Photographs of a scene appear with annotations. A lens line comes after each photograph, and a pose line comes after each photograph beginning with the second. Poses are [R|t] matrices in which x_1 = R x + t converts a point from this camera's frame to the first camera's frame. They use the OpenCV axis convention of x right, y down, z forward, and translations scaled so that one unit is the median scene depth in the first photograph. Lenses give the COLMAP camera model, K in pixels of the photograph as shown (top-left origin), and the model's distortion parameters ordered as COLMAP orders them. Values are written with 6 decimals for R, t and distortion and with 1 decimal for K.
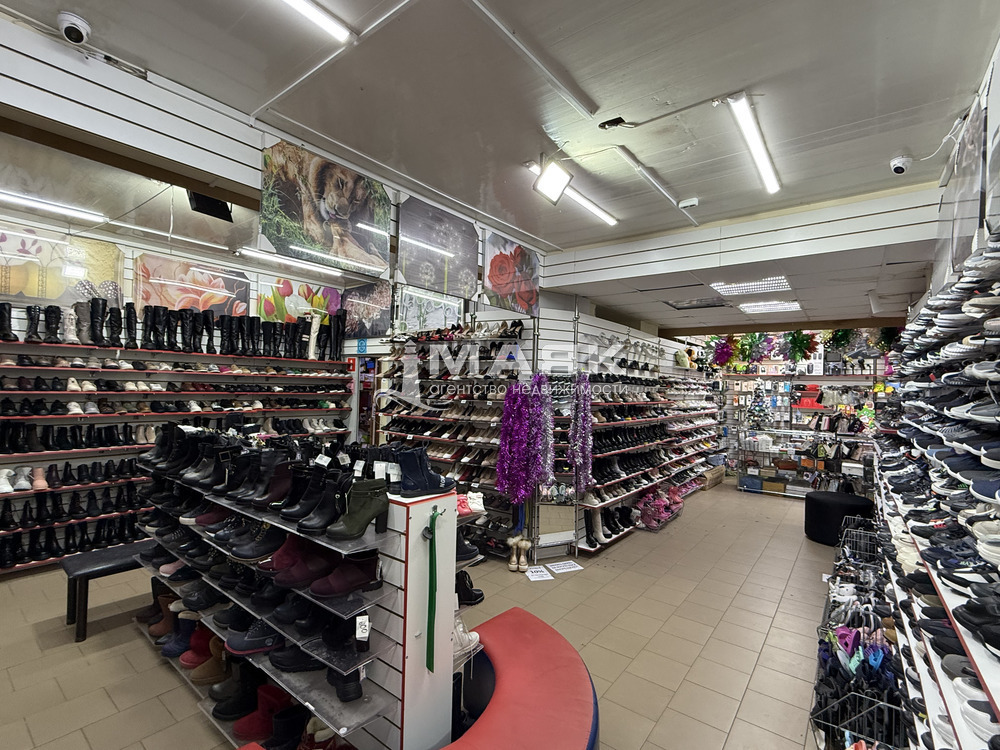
lens RADIAL K [[463.2, 0, 498.5], [0, 463.2, 376.6], [0, 0, 1]] dist [0.000674, 0.000268]
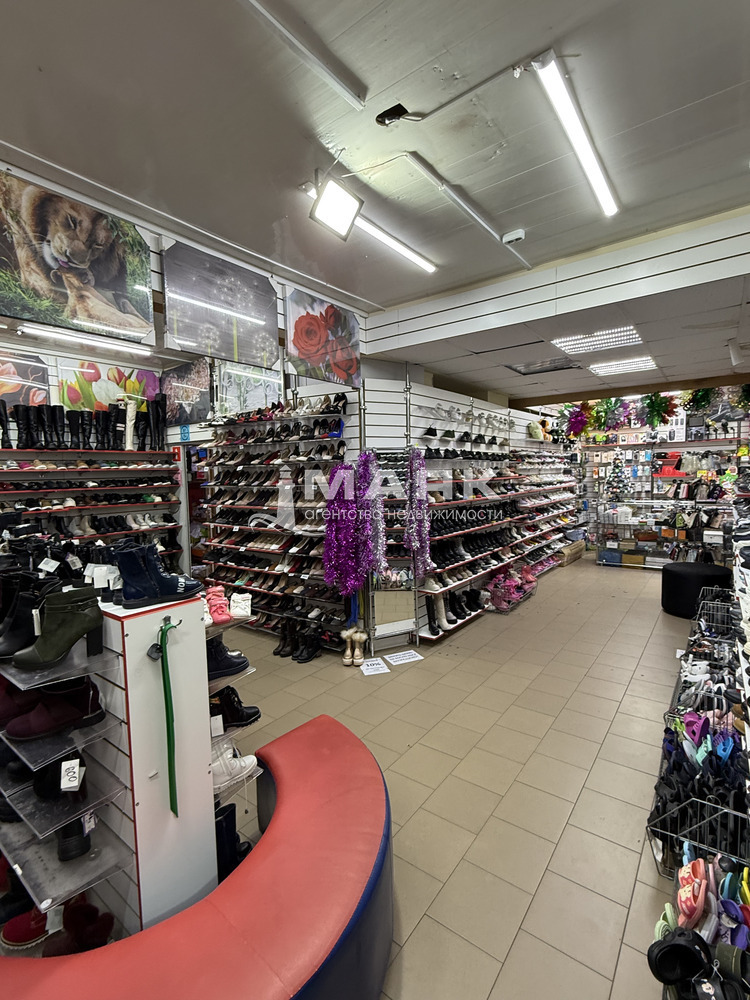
lens RADIAL K [[463.2, 0, 375.0], [0, 463.2, 500.0], [0, 0, 1]] dist [0.000674, 0.000268]
pose [[0.998624, -0.051523, 0.009756, 0.088264], [0.050558, 0.995380, 0.081626, 0.013660], [-0.013916, -0.081020, 0.996615, 0.089049]]
